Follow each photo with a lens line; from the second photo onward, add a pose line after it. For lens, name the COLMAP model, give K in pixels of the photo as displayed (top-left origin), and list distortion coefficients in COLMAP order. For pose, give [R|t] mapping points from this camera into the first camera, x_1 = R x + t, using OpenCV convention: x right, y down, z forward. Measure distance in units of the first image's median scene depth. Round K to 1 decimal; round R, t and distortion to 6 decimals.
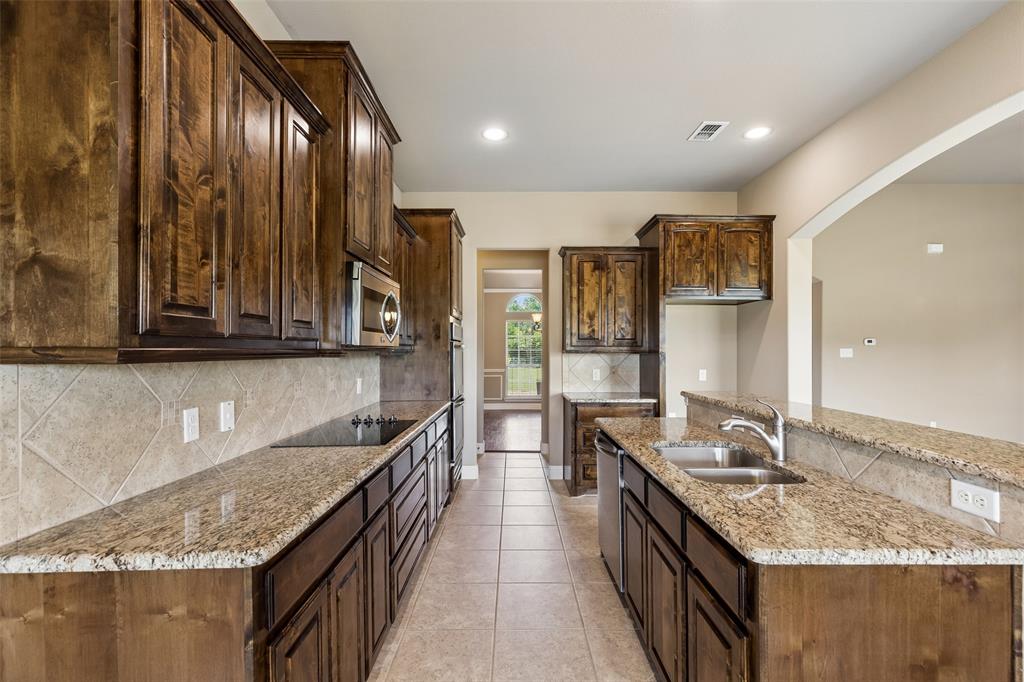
lens RADIAL K [[461.2, 0, 513.3], [0, 461.2, 346.4], [0, 0, 1]] dist [0.012354, -0.001041]
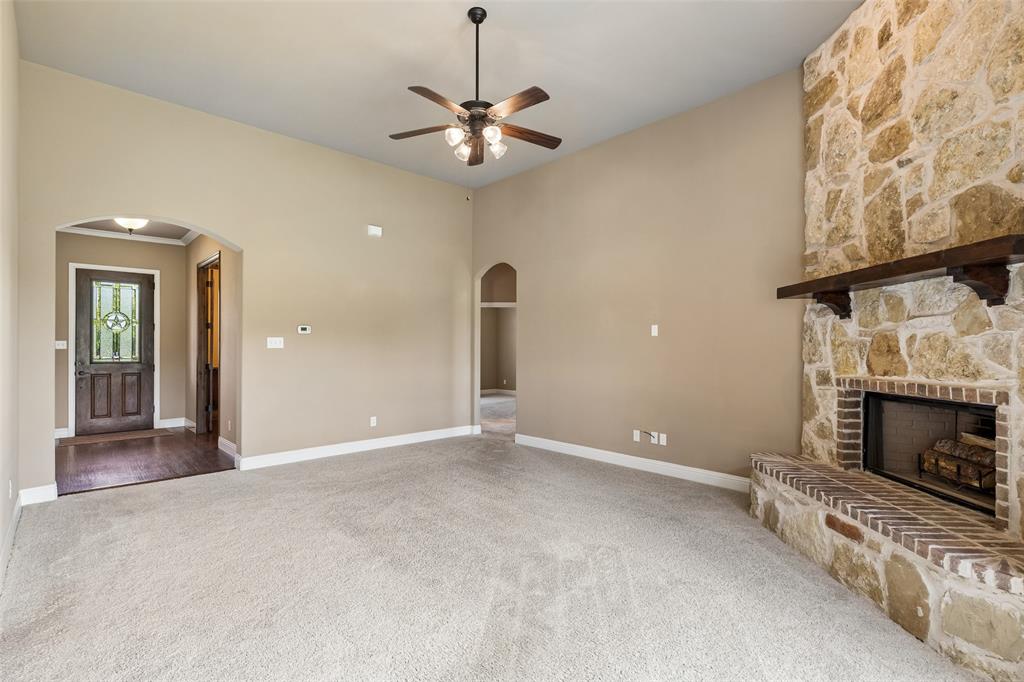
lens RADIAL K [[481.6, 0, 513.4], [0, 481.6, 346.5], [0, 0, 1]] dist [-0.000617, 0.000248]
pose [[0.721359, -0.001390, 0.692560, 1.132766], [-0.002548, 0.999986, 0.004660, 0.041205], [-0.692556, -0.005126, 0.721346, 0.290117]]
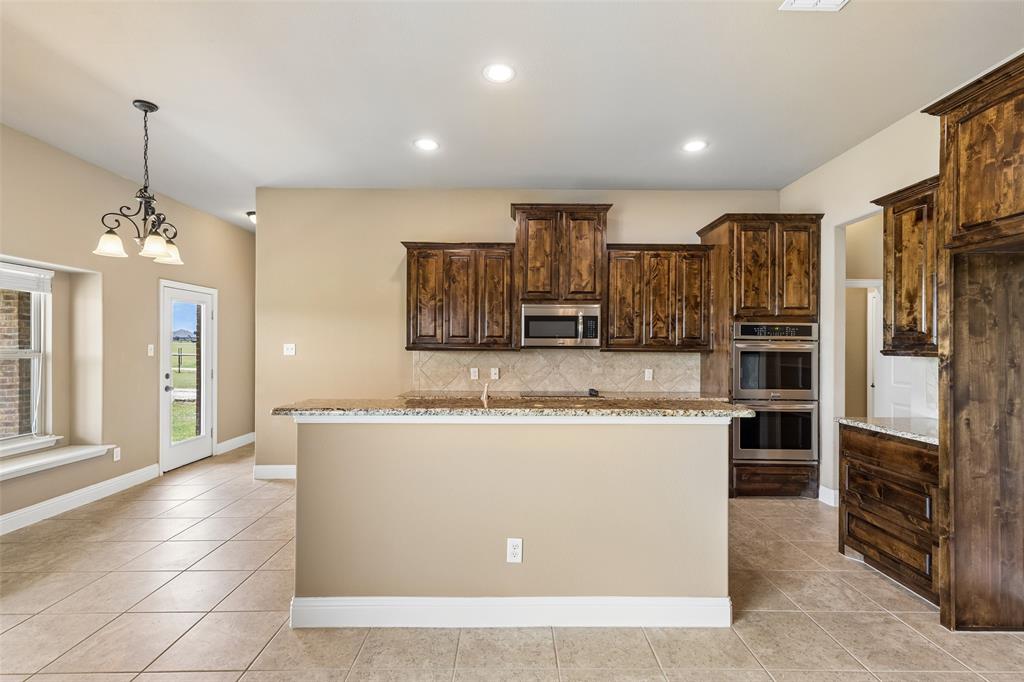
lens RADIAL K [[461.2, 0, 514.8], [0, 461.2, 345.0], [0, 0, 1]] dist [0.012354, -0.001041]
pose [[0.006170, -0.007124, -0.999956, 1.487006], [0.001337, 0.999974, -0.007116, 0.007827], [0.999980, -0.001293, 0.006179, 0.844367]]
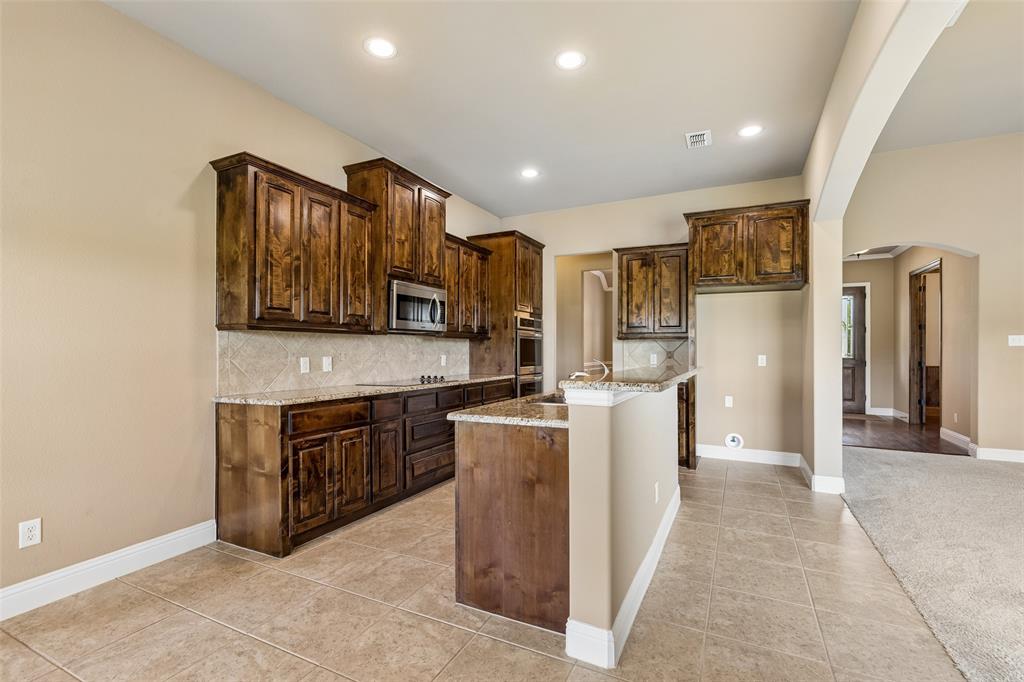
lens RADIAL K [[461.2, 0, 514.5], [0, 461.2, 346.2], [0, 0, 1]] dist [0.012354, -0.001041]
pose [[0.897848, -0.003289, -0.440293, 0.736501], [0.003082, 0.999995, -0.001187, 0.060389], [0.440295, -0.000292, 0.897853, -0.314345]]
